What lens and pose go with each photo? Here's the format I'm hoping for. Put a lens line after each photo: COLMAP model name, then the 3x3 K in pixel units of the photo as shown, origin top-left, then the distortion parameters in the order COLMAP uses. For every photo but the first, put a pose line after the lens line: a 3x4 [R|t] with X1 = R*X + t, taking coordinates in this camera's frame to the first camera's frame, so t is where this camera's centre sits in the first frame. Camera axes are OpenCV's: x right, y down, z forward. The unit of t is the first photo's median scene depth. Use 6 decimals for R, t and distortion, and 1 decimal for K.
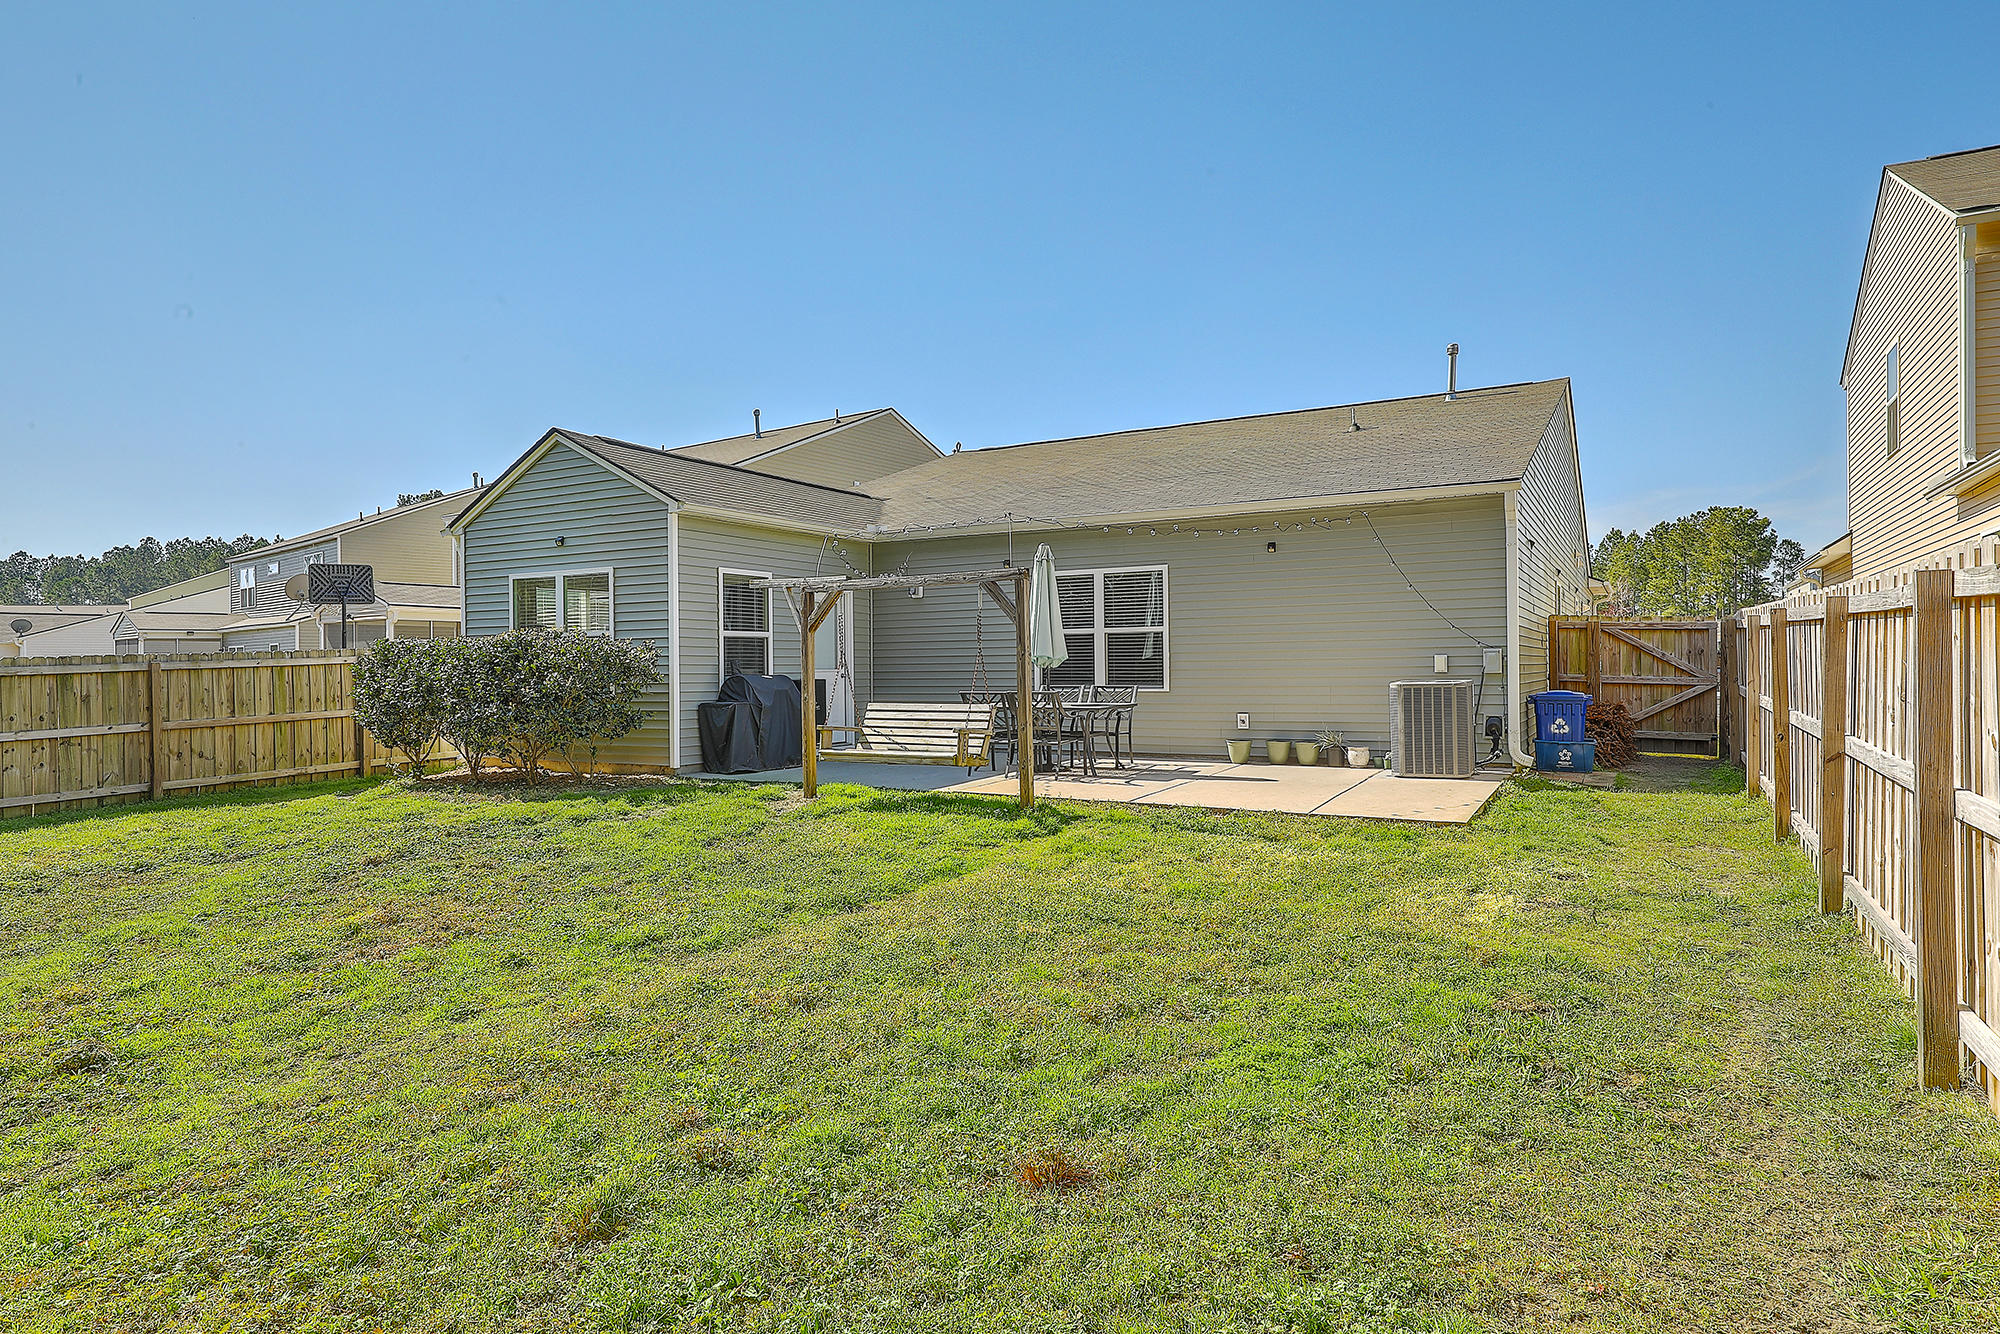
lens RADIAL K [[1123.3, 0, 999.6], [0, 1123.3, 675.5], [0, 0, 1]] dist [0.000274, 0.000812]
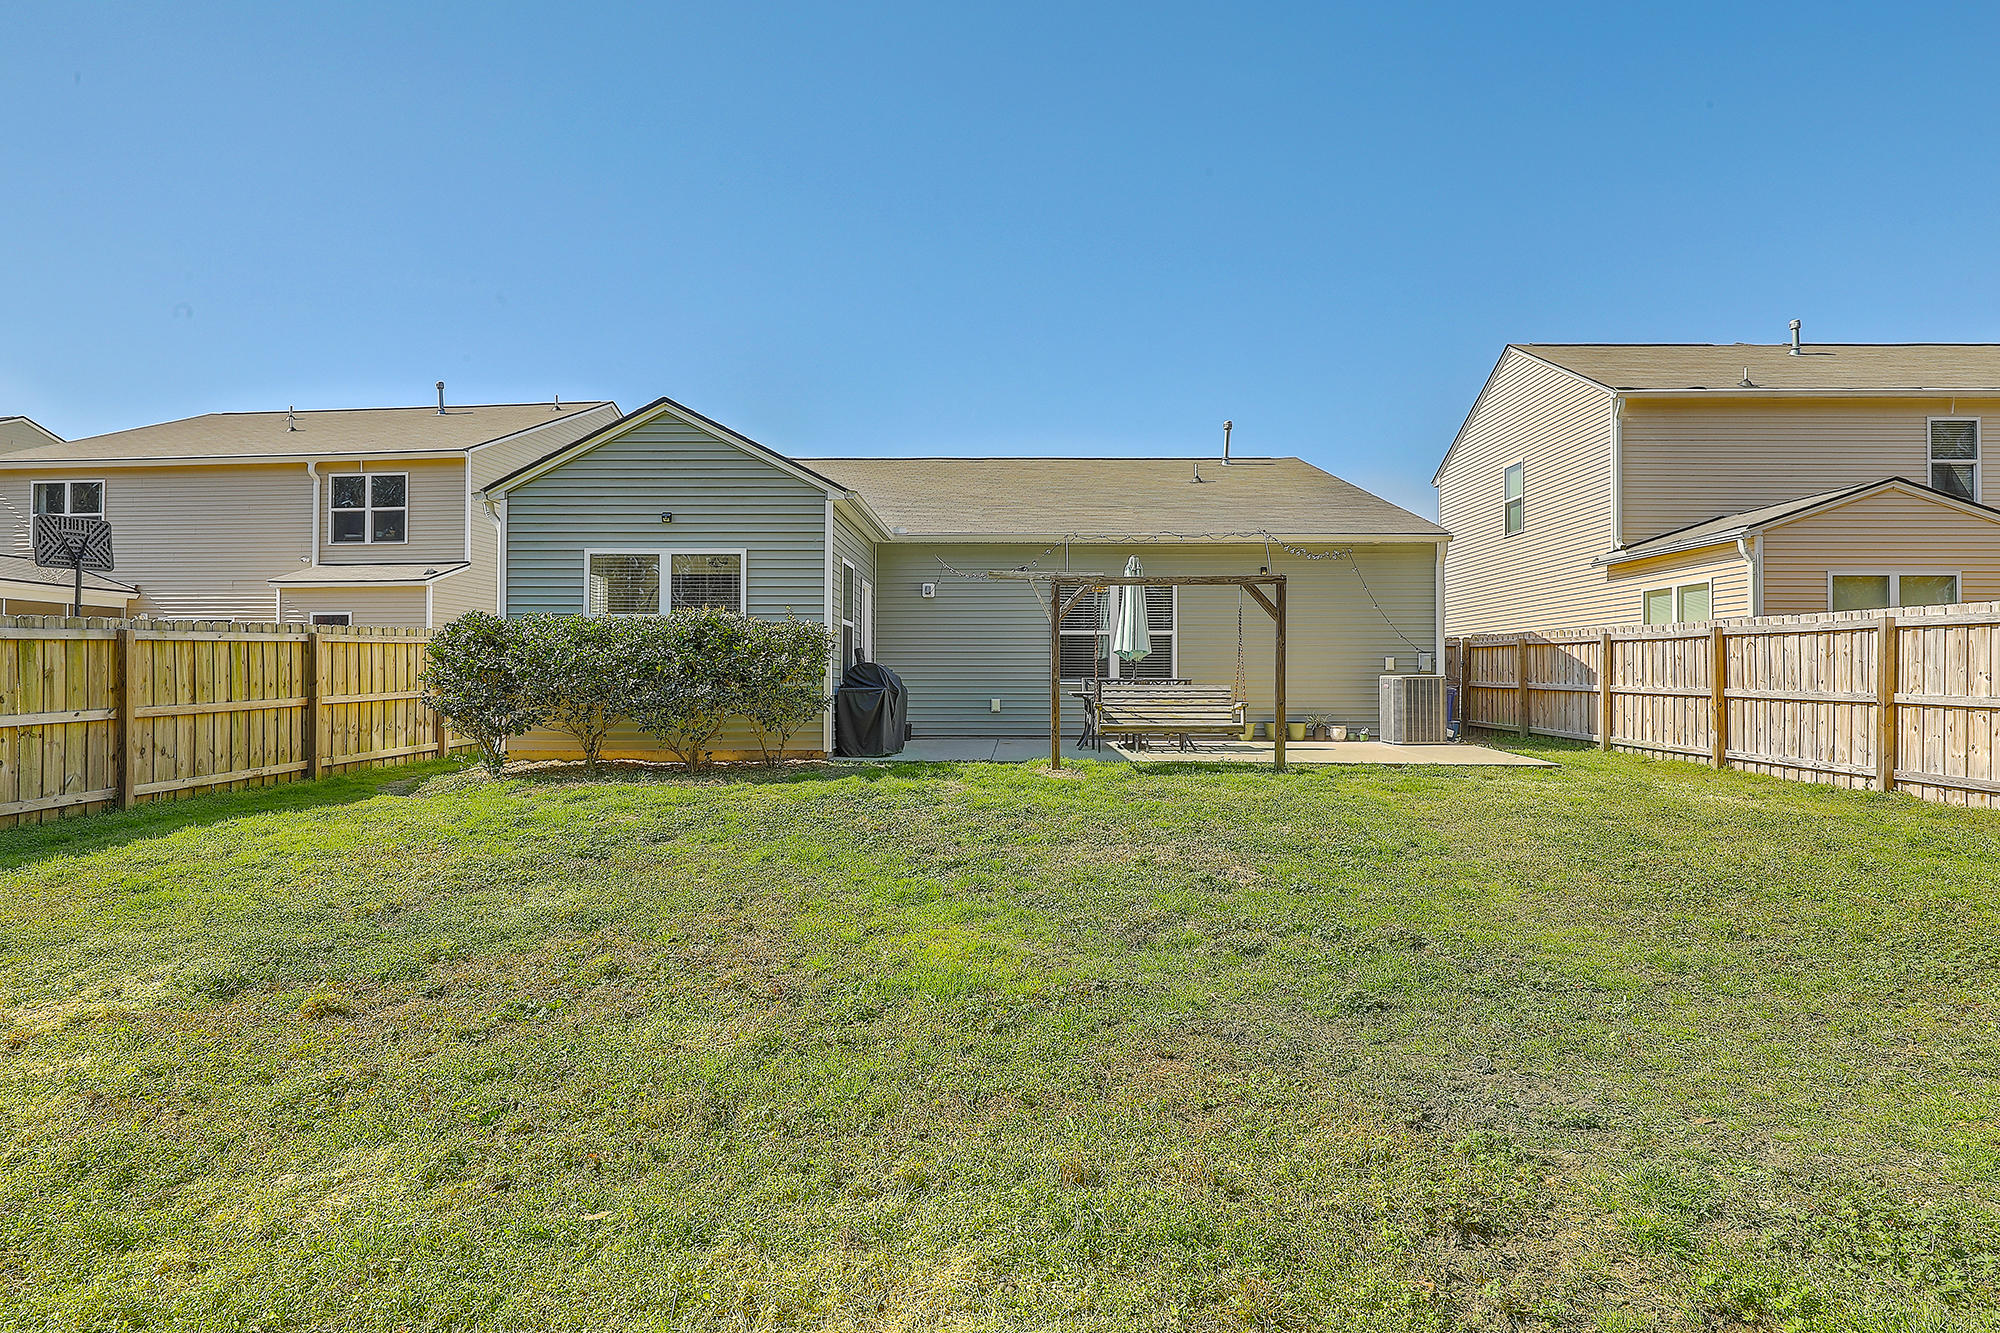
lens RADIAL K [[1093.5, 0, 999.3], [0, 1093.5, 670.7], [0, 0, 1]] dist [-0.000456, 0.000122]
pose [[0.874866, 0.018282, 0.484019, -0.588191], [-0.007105, 0.999664, -0.024917, 0.030374], [-0.484312, 0.018360, 0.874703, 0.061514]]
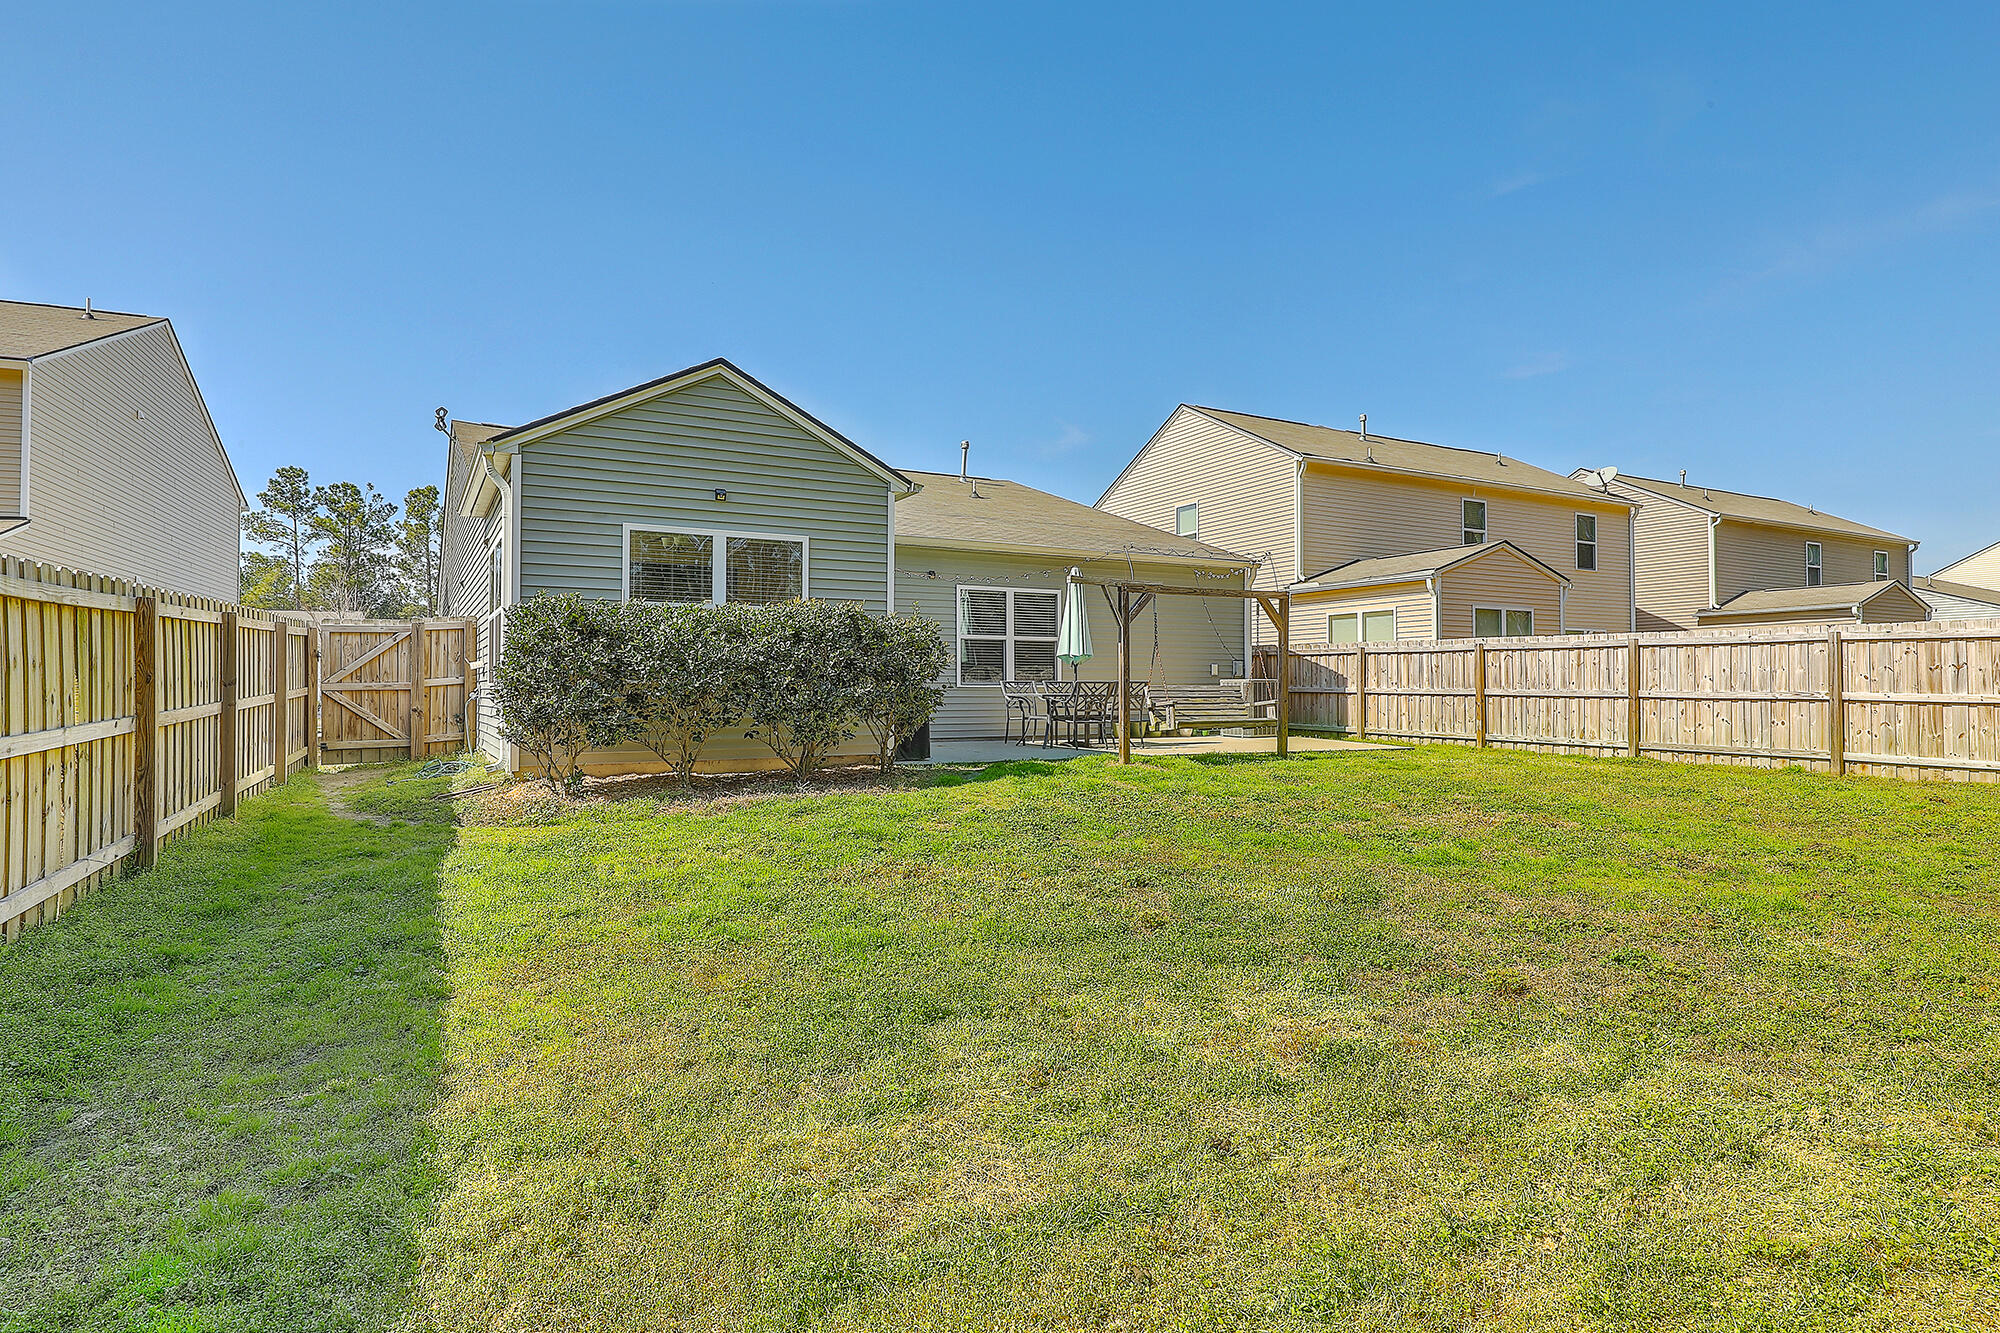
lens RADIAL K [[1093.5, 0, 1005.9], [0, 1093.5, 673.6], [0, 0, 1]] dist [-0.000456, 0.000122]
pose [[0.512172, 0.026445, 0.858476, -0.972566], [0.003367, 0.999456, -0.032796, 0.040131], [-0.858876, 0.019687, 0.511804, 0.405401]]
